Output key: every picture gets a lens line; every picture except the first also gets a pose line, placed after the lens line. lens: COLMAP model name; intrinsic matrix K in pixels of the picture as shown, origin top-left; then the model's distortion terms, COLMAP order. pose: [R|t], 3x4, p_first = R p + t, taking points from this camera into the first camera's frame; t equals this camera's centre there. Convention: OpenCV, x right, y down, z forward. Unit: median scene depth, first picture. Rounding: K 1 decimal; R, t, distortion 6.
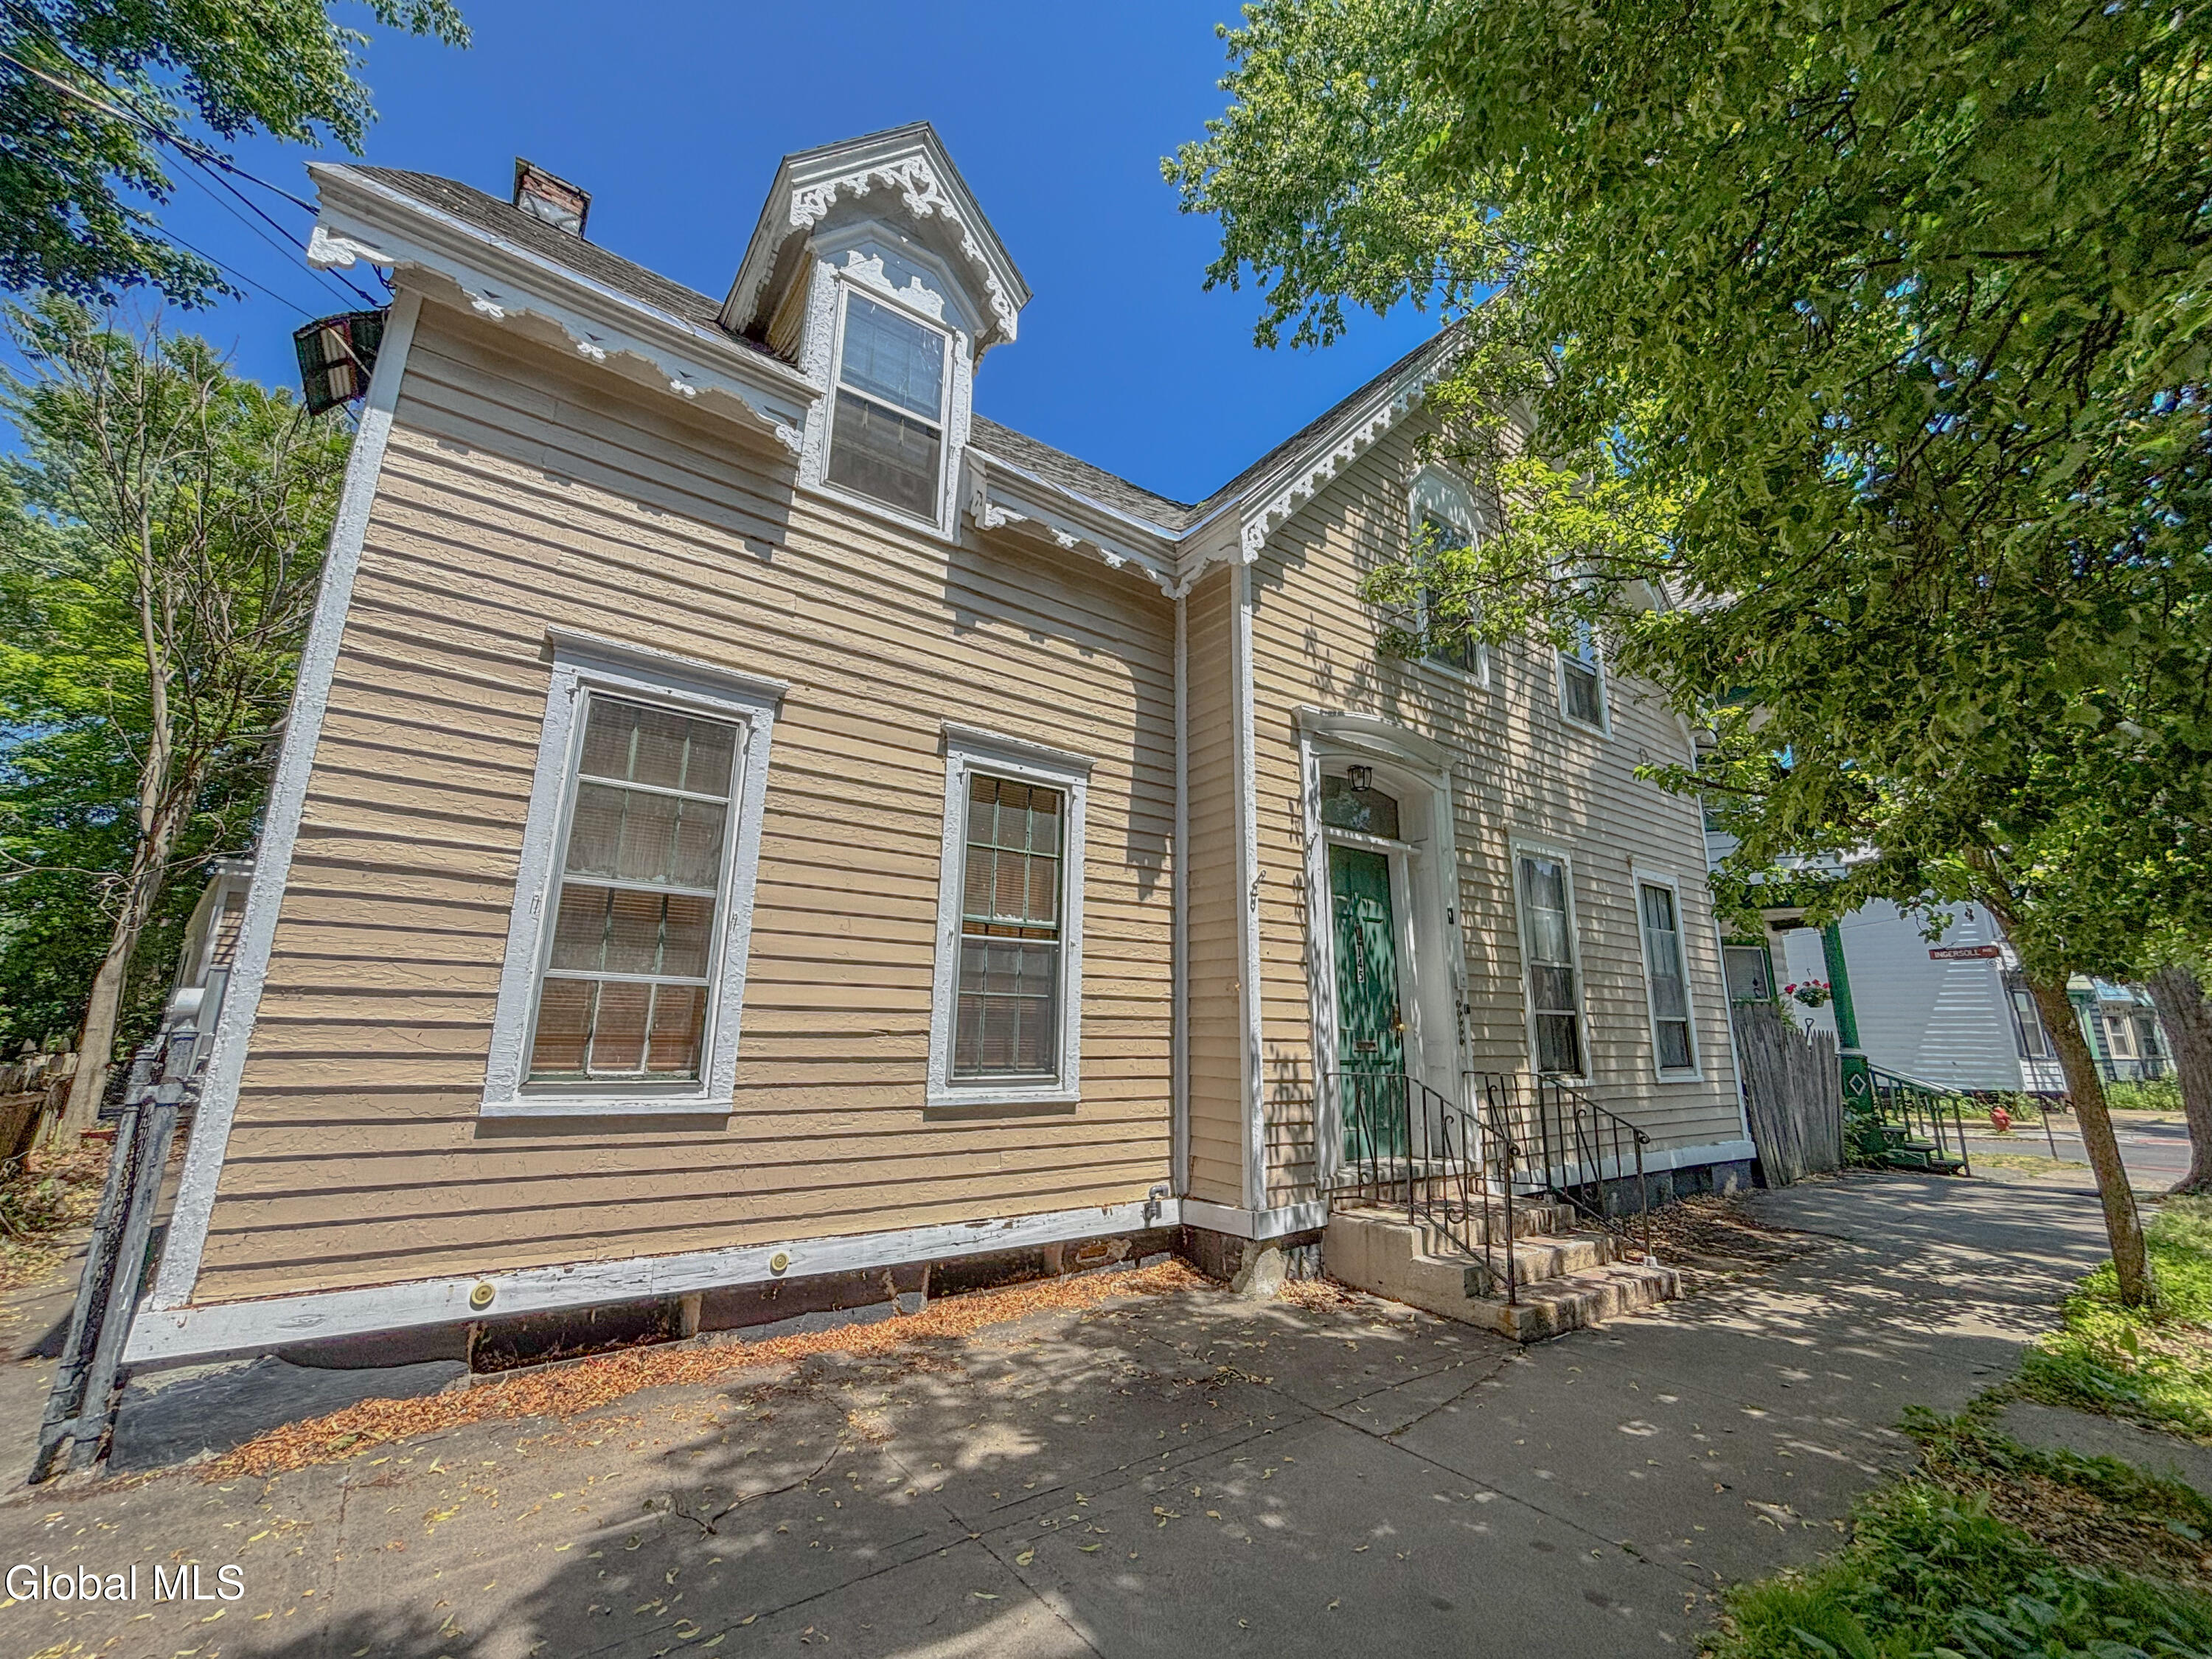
lens RADIAL K [[897.5, 0, 1106.0], [0, 897.5, 829.5], [0, 0, 1]] dist [-0.000762, 0.000046]
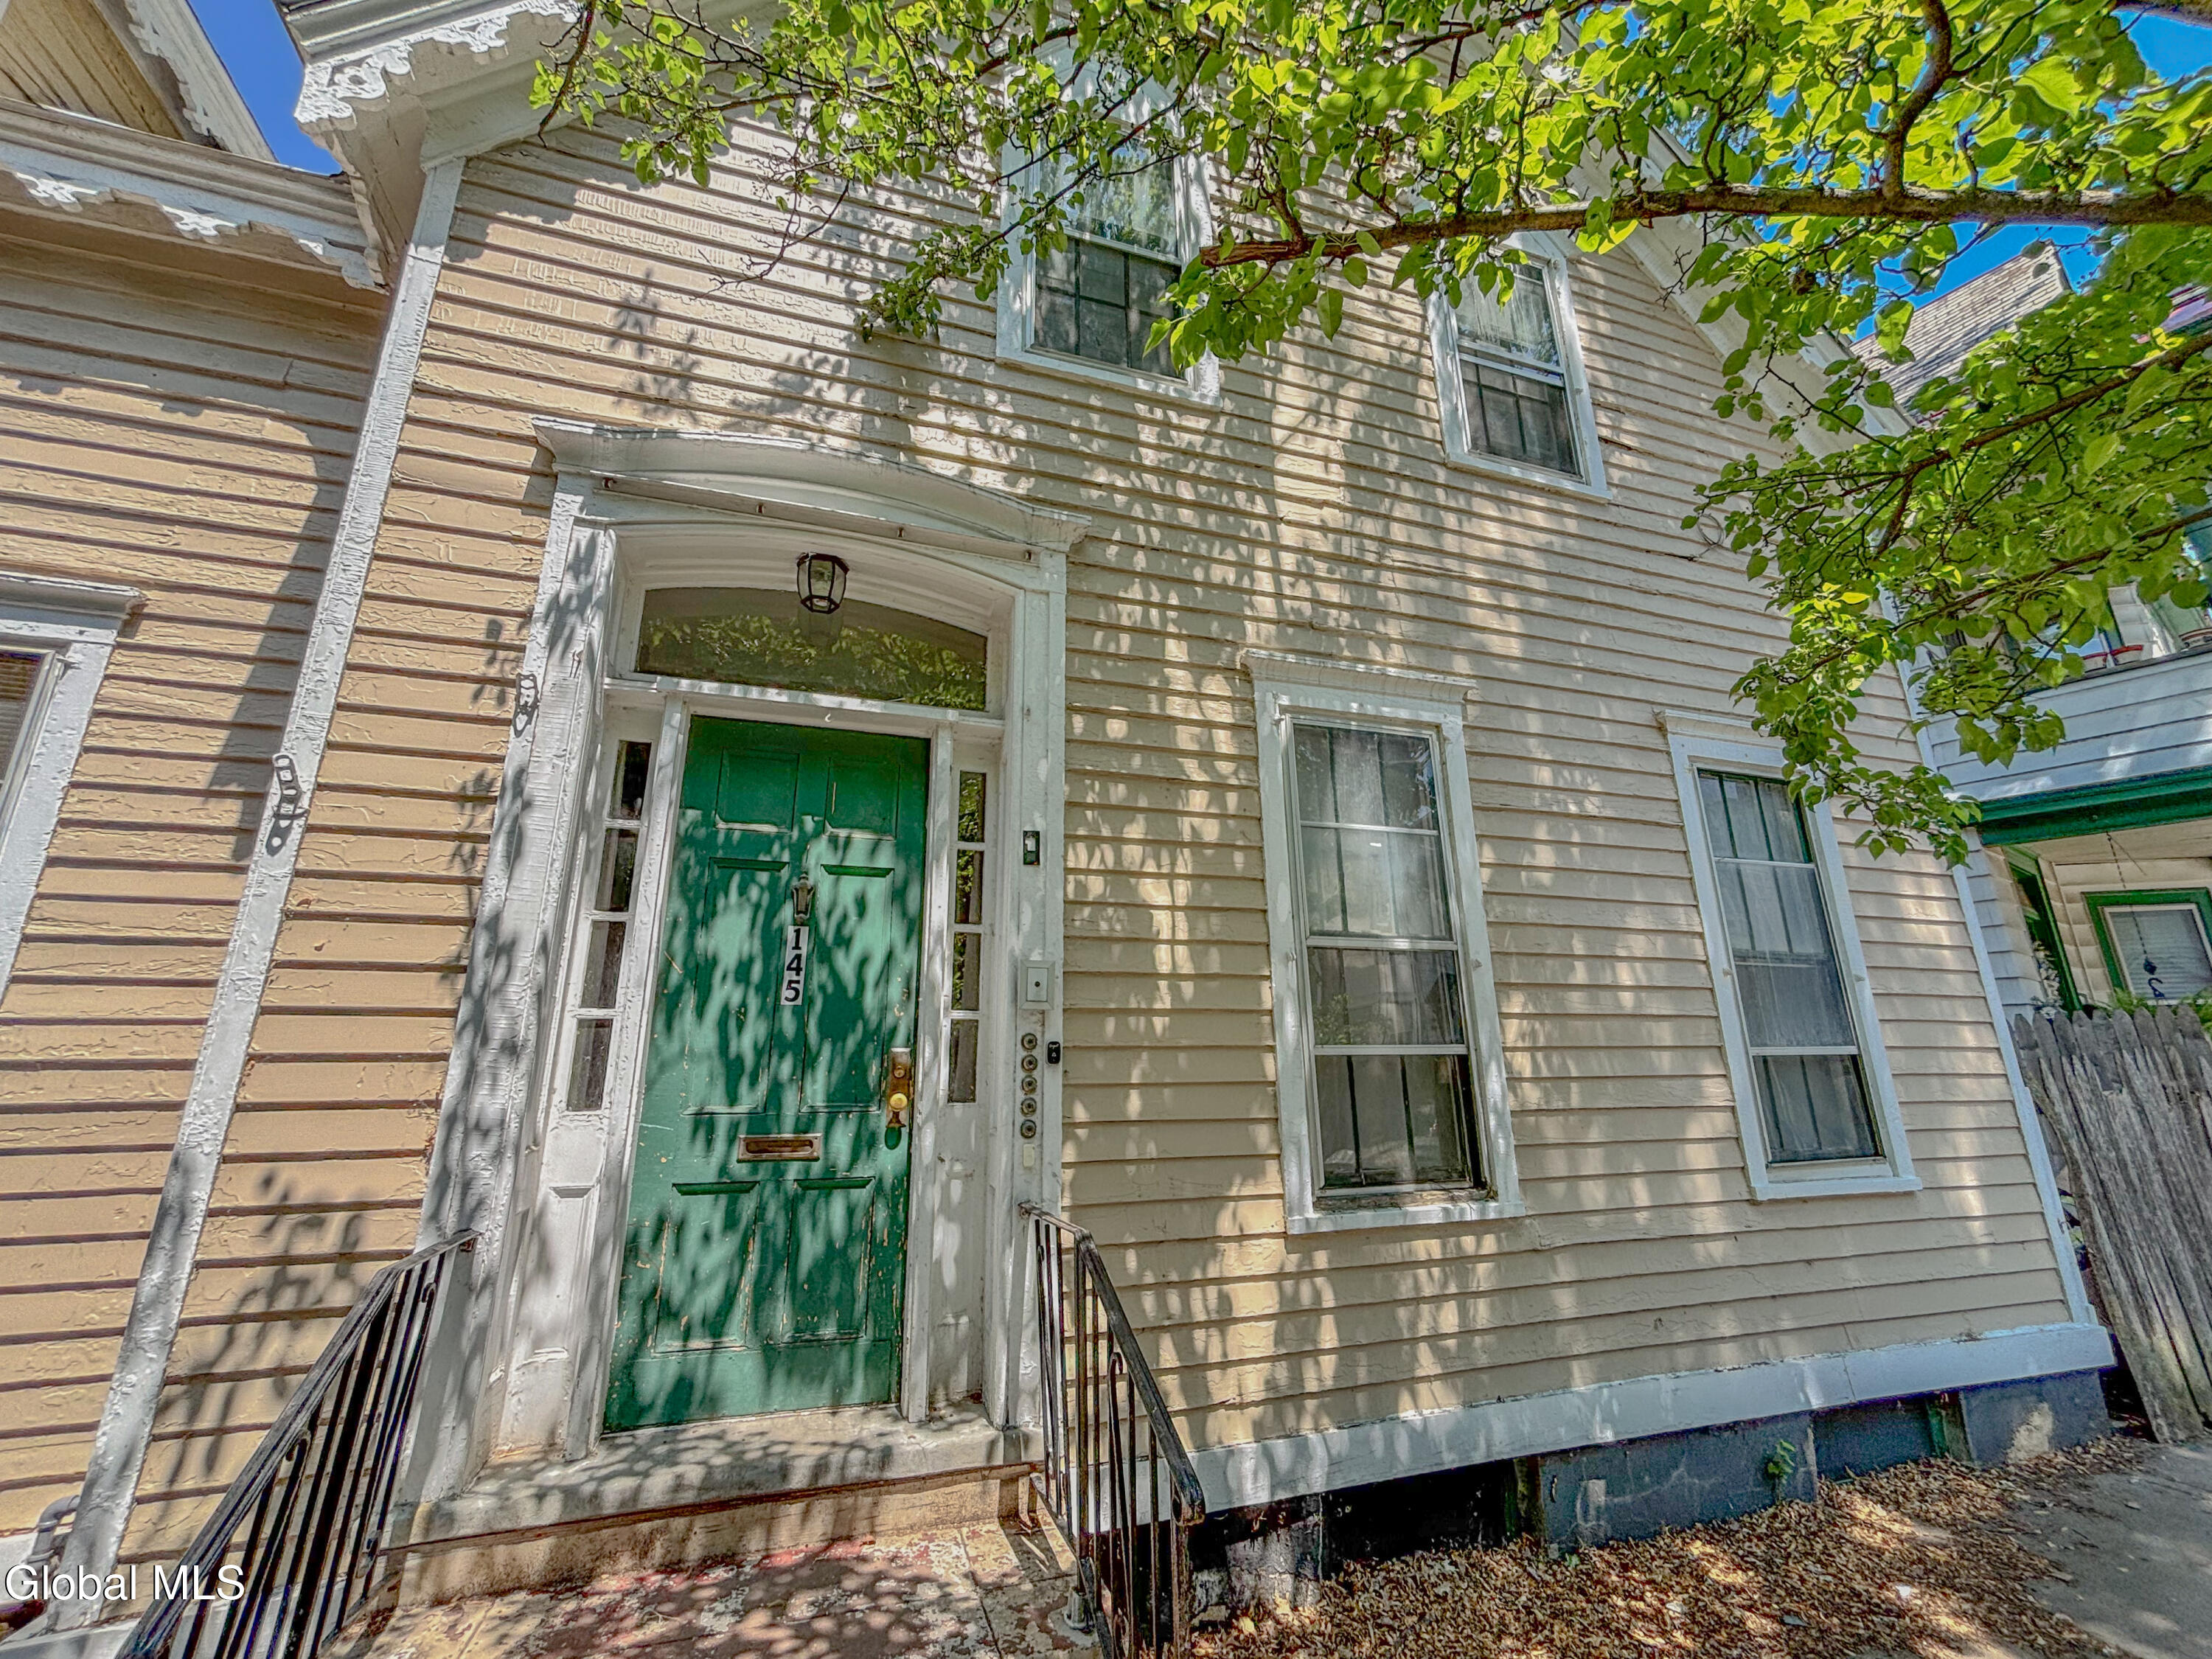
lens RADIAL K [[976.1, 0, 1112.8], [0, 976.1, 818.5], [0, 0, 1]] dist [0.012040, -0.000436]
pose [[0.958933, -0.109708, -0.261558, 0.535706], [0.095267, 0.993174, -0.067307, 0.114478], [0.267156, 0.039625, 0.962838, 0.514166]]
